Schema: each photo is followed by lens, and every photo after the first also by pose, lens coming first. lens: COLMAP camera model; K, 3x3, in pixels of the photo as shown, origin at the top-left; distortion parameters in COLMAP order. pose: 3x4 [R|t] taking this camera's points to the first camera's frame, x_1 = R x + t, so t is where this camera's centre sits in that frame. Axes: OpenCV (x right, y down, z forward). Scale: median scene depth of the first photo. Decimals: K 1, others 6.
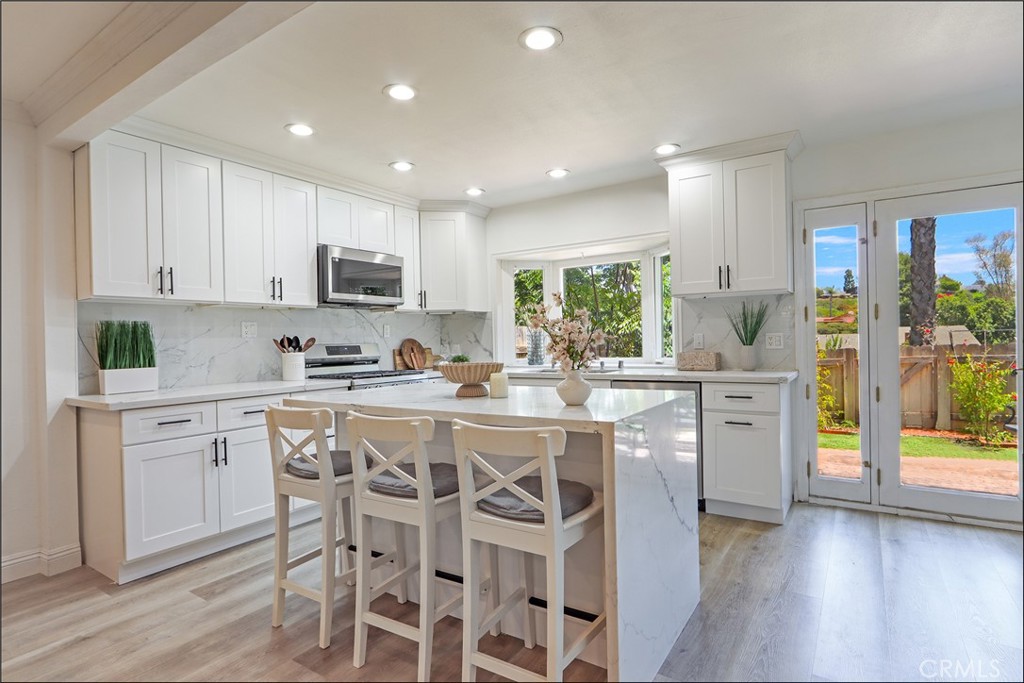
lens RADIAL K [[528.9, 0, 511.3], [0, 528.9, 343.1], [0, 0, 1]] dist [-0.013801, 0.000554]
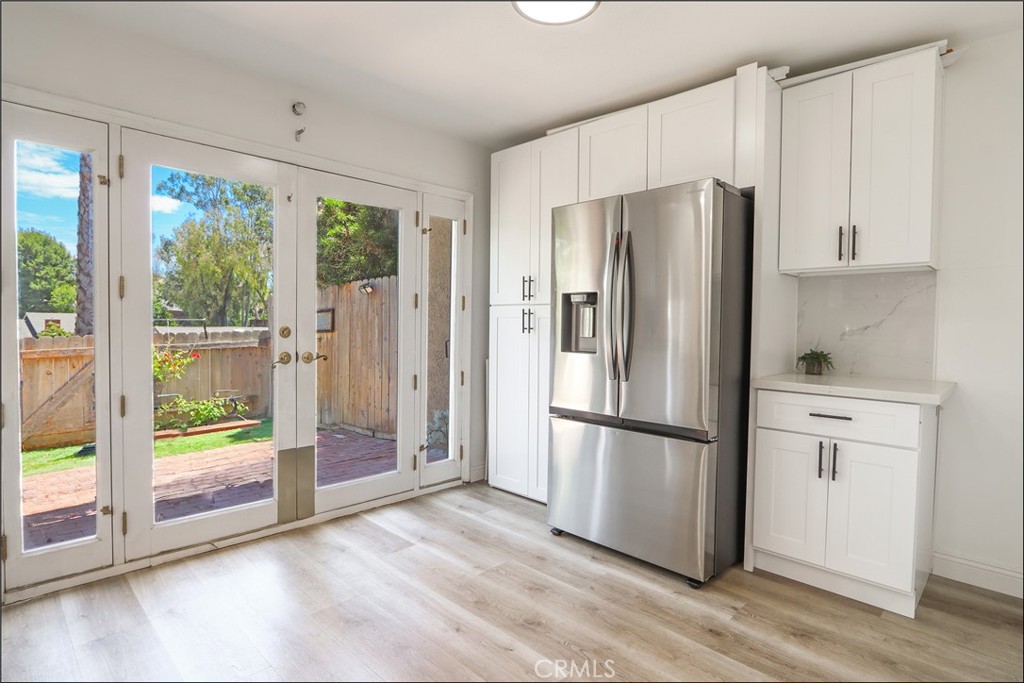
lens RADIAL K [[528.9, 0, 516.6], [0, 528.9, 339.7], [0, 0, 1]] dist [-0.013801, 0.000554]
pose [[0.186433, -0.007768, 0.982437, 0.099497], [-0.008368, 0.999920, 0.009494, -0.001769], [-0.982432, -0.009991, 0.186353, 0.319061]]
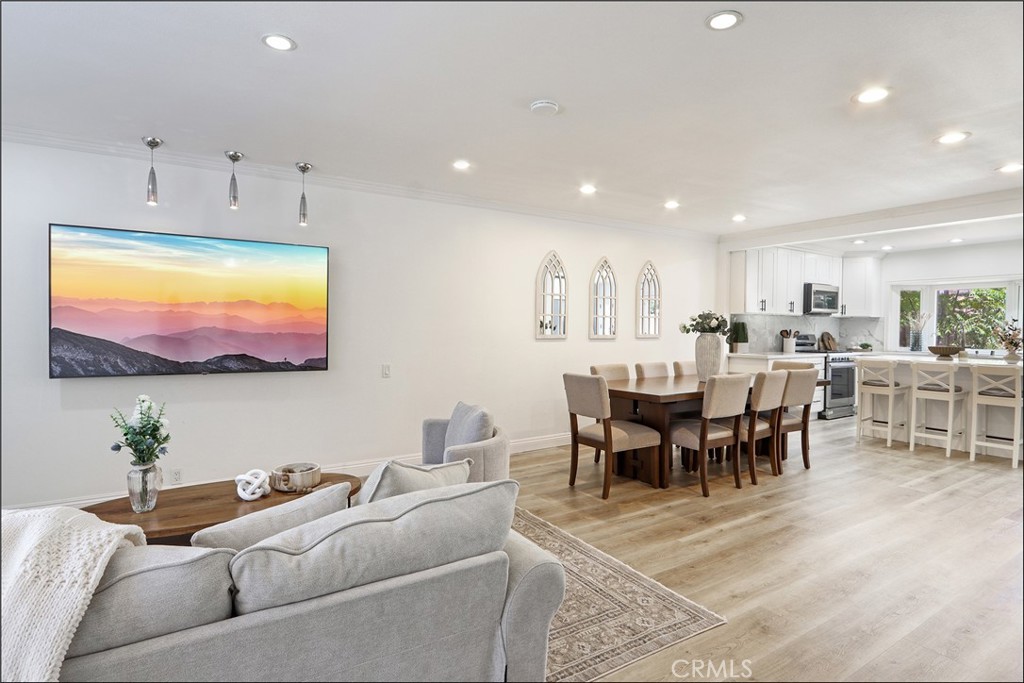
lens RADIAL K [[528.9, 0, 510.7], [0, 528.9, 345.4], [0, 0, 1]] dist [-0.013801, 0.000554]
pose [[0.917099, 0.045221, -0.396087, -0.571019], [-0.033070, 0.998751, 0.037457, 0.005504], [0.397286, -0.021253, 0.917449, -1.188891]]
